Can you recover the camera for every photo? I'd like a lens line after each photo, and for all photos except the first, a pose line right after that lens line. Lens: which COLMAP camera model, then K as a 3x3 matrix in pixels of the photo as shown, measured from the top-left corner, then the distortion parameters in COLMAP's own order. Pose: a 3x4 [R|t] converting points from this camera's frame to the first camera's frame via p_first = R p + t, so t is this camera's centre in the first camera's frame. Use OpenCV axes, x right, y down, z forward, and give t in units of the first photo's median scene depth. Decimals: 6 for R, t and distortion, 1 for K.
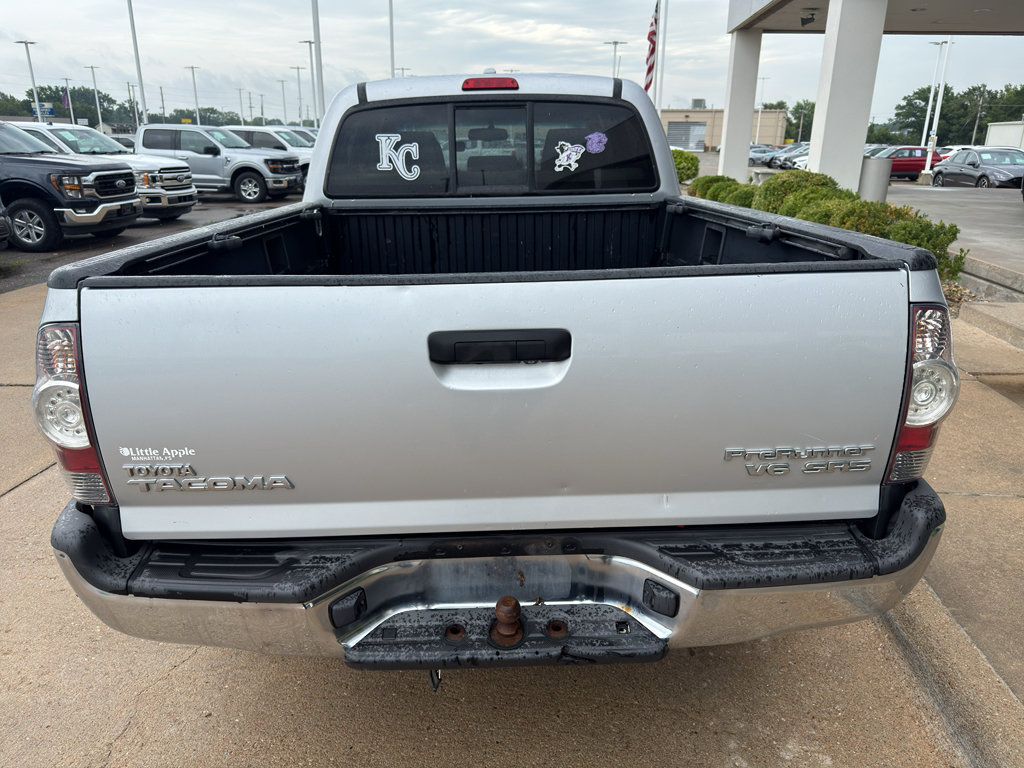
lens RADIAL K [[721.1, 0, 518.8], [0, 721.1, 387.7], [0, 0, 1]] dist [0.039936, -0.041293]
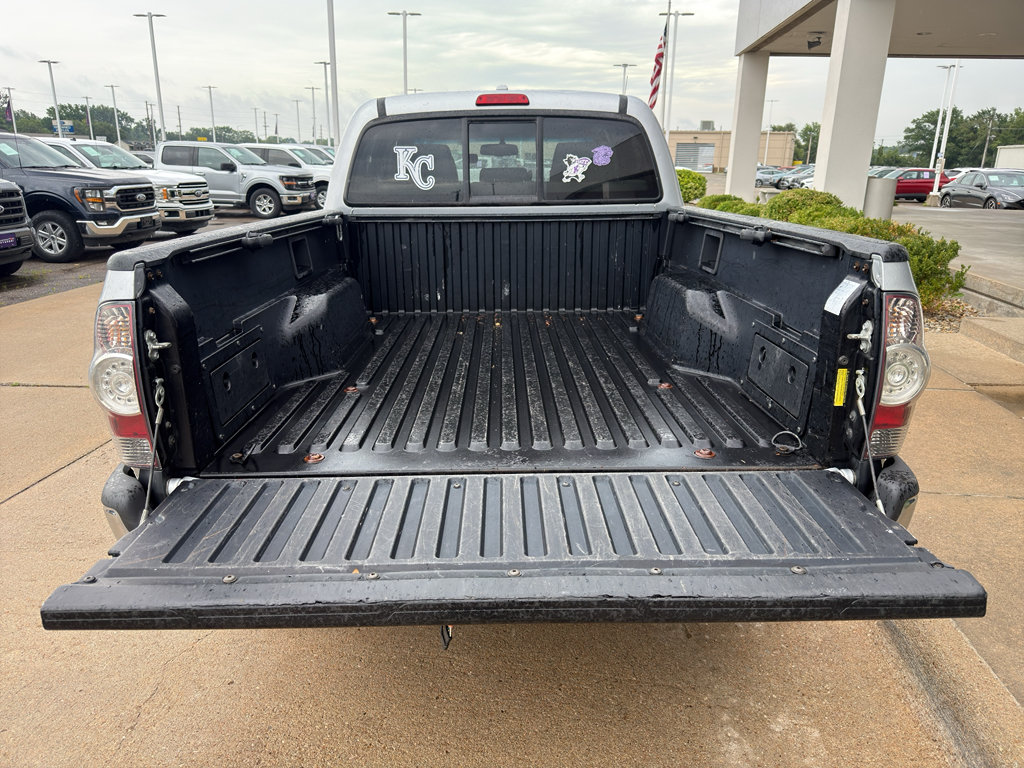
lens RADIAL K [[721.1, 0, 515.2], [0, 721.1, 384.8], [0, 0, 1]] dist [0.039936, -0.041293]
pose [[0.999819, 0.011525, -0.015155, -0.000099], [-0.011955, 0.999519, -0.028599, 0.025908], [0.014818, 0.028775, 0.999476, -0.043075]]
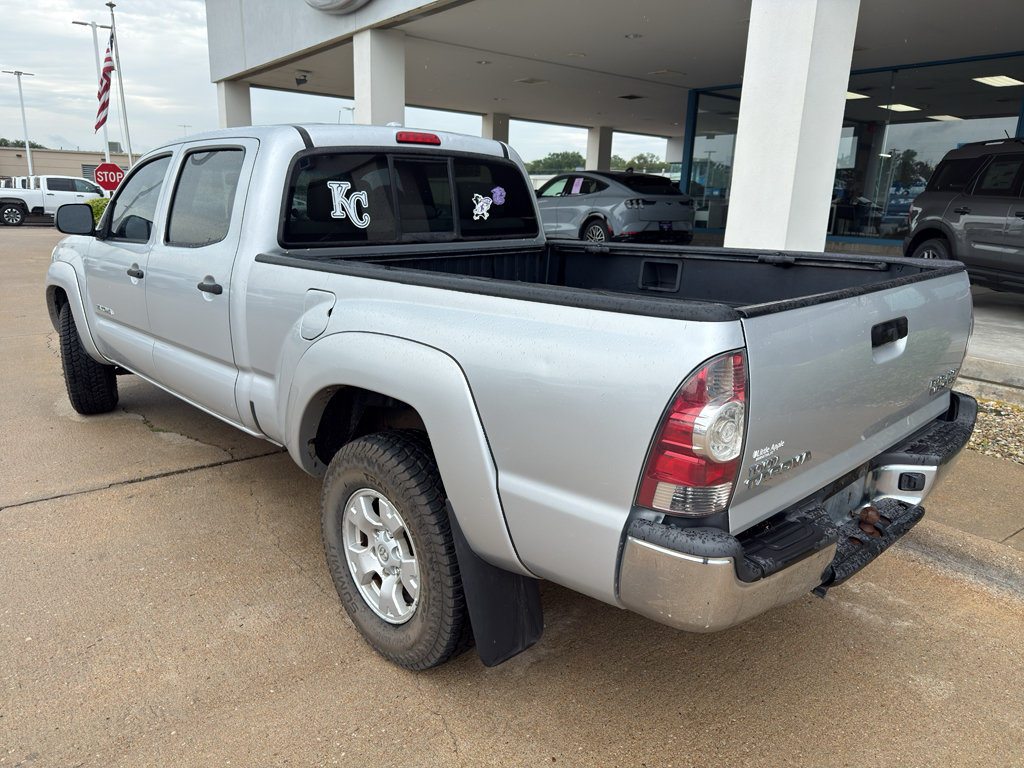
lens RADIAL K [[721.1, 0, 520.6], [0, 721.1, 392.6], [0, 0, 1]] dist [0.039936, -0.041293]
pose [[0.735898, -0.153807, 0.659392, -0.672201], [0.190300, 0.981586, 0.016581, -0.043566], [-0.649800, 0.113280, 0.751617, 0.149142]]
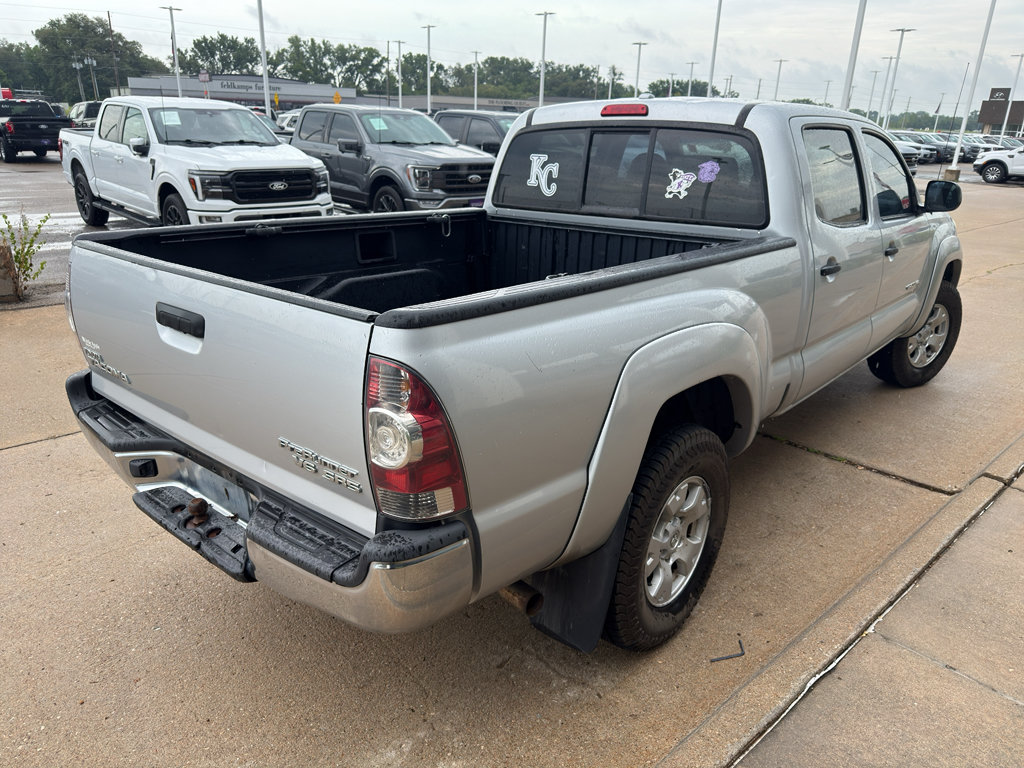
lens RADIAL K [[721.1, 0, 506.3], [0, 721.1, 386.0], [0, 0, 1]] dist [0.039936, -0.041293]
pose [[0.738291, 0.242826, -0.629255, 0.578517], [-0.237606, 0.966774, 0.094294, -0.091931], [0.631245, 0.079898, 0.771457, 0.117477]]
